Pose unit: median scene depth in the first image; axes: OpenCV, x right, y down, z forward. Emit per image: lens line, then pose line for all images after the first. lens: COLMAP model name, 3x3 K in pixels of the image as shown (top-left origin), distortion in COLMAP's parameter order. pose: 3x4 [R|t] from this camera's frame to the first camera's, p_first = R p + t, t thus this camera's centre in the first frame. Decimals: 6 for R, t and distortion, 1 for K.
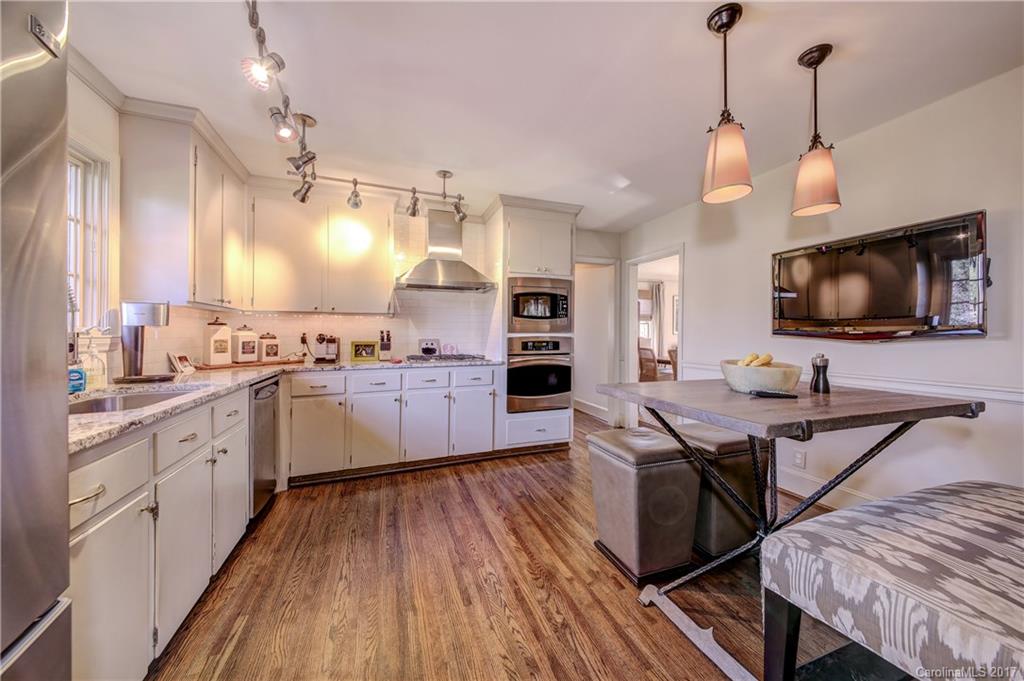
lens RADIAL K [[354.1, 0, 508.9], [0, 354.1, 334.8], [0, 0, 1]] dist [0.000604, -0.000046]
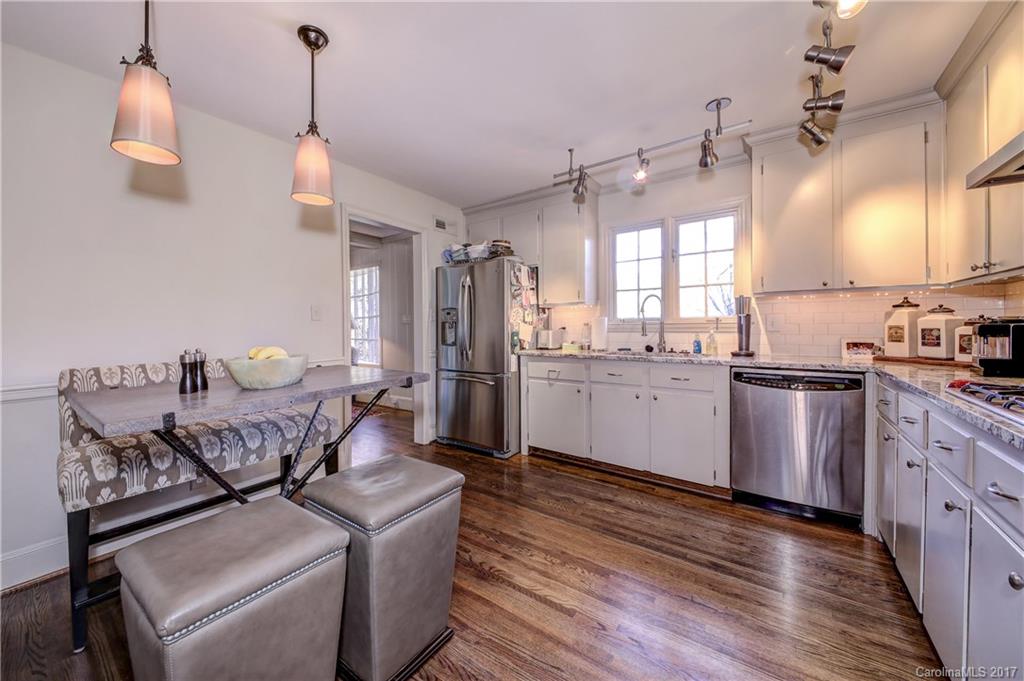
lens RADIAL K [[375.7, 0, 514.3], [0, 375.7, 329.4], [0, 0, 1]] dist [-0.000655, -0.000121]
pose [[-0.823806, 0.021388, -0.566468, 0.361285], [0.013610, 0.999746, 0.017954, -0.004214], [0.566709, 0.007081, -0.823888, 1.131577]]
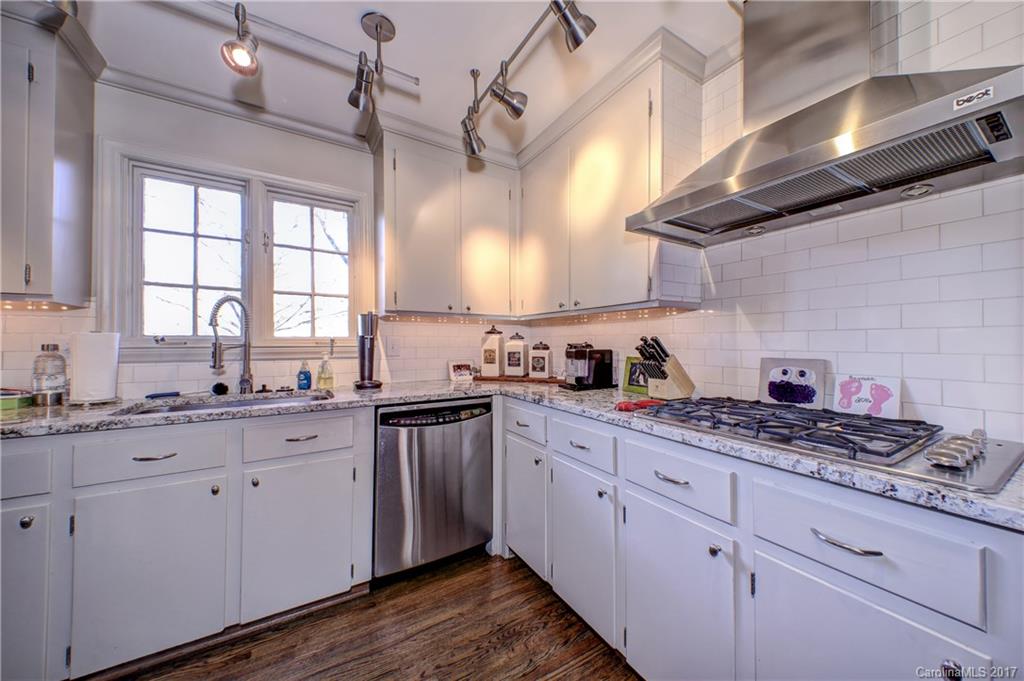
lens RADIAL K [[348.0, 0, 514.6], [0, 348.0, 343.0], [0, 0, 1]] dist [-0.011737, -0.000176]
pose [[0.184041, 0.004185, -0.982910, 0.089288], [-0.003759, 0.999987, 0.003554, -0.005895], [0.982911, 0.003041, 0.184055, 0.836906]]
